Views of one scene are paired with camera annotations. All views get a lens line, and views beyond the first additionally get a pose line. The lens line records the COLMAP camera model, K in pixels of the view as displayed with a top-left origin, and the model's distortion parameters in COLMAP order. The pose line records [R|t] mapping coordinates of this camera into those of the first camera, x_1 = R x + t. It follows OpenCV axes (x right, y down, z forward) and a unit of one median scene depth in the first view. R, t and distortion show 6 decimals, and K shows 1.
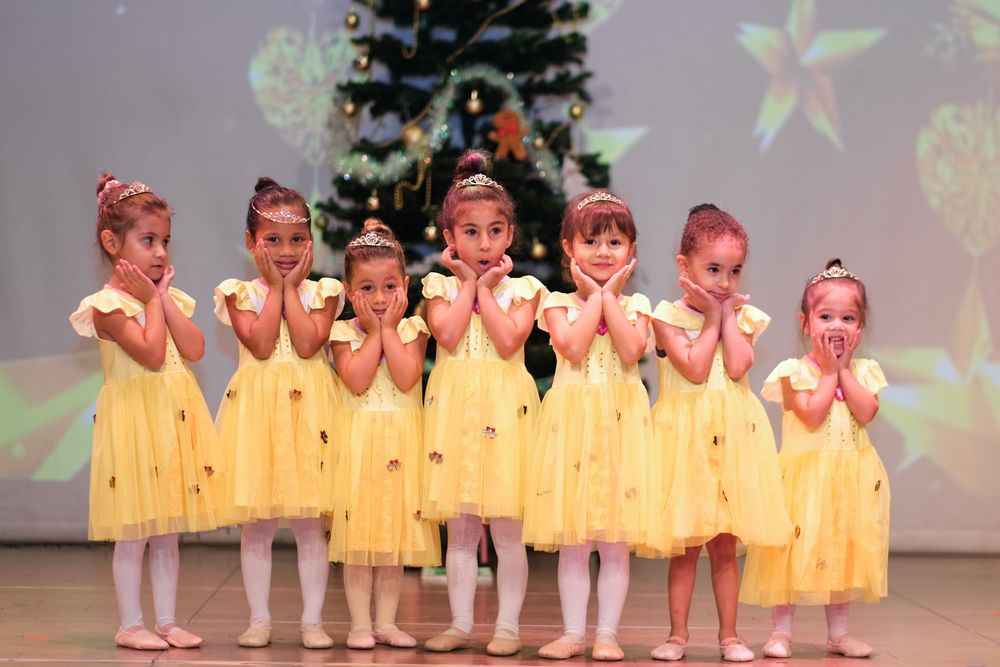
lens RADIAL K [[2412.6, 0, 500.0], [0, 2412.6, 333.5], [0, 0, 1]] dist [0.090140, 0.299035]
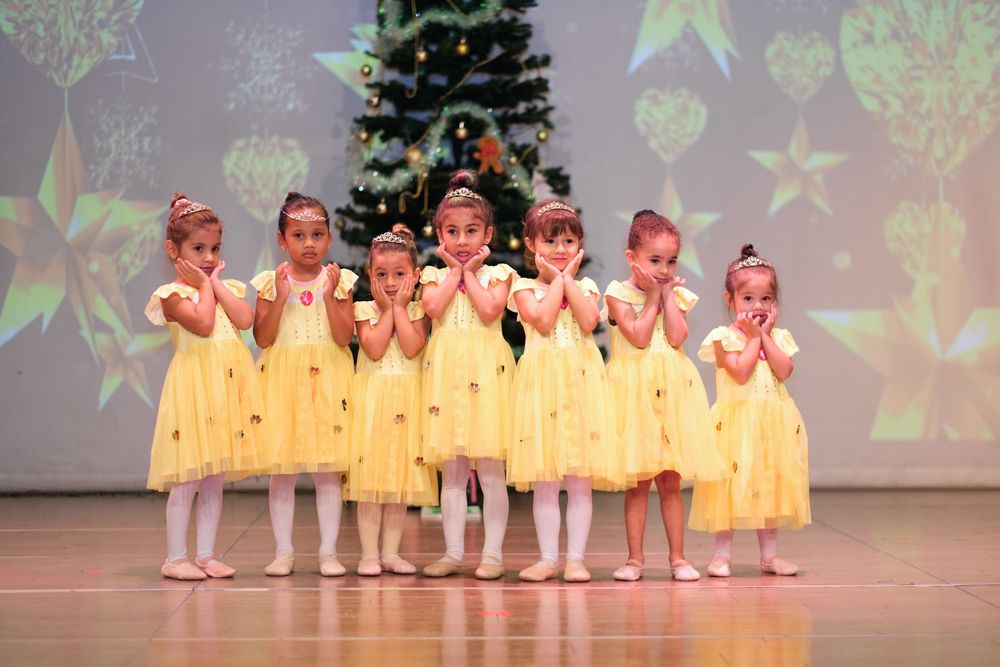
lens RADIAL K [[2412.6, 0, 500.0], [0, 2412.6, 333.5], [0, 0, 1]] dist [0.090140, 0.299035]
pose [[0.999834, -0.015517, 0.009557, -0.003927], [0.015385, 0.999787, 0.013726, -0.005070], [-0.009768, -0.013577, 0.999860, -0.247841]]
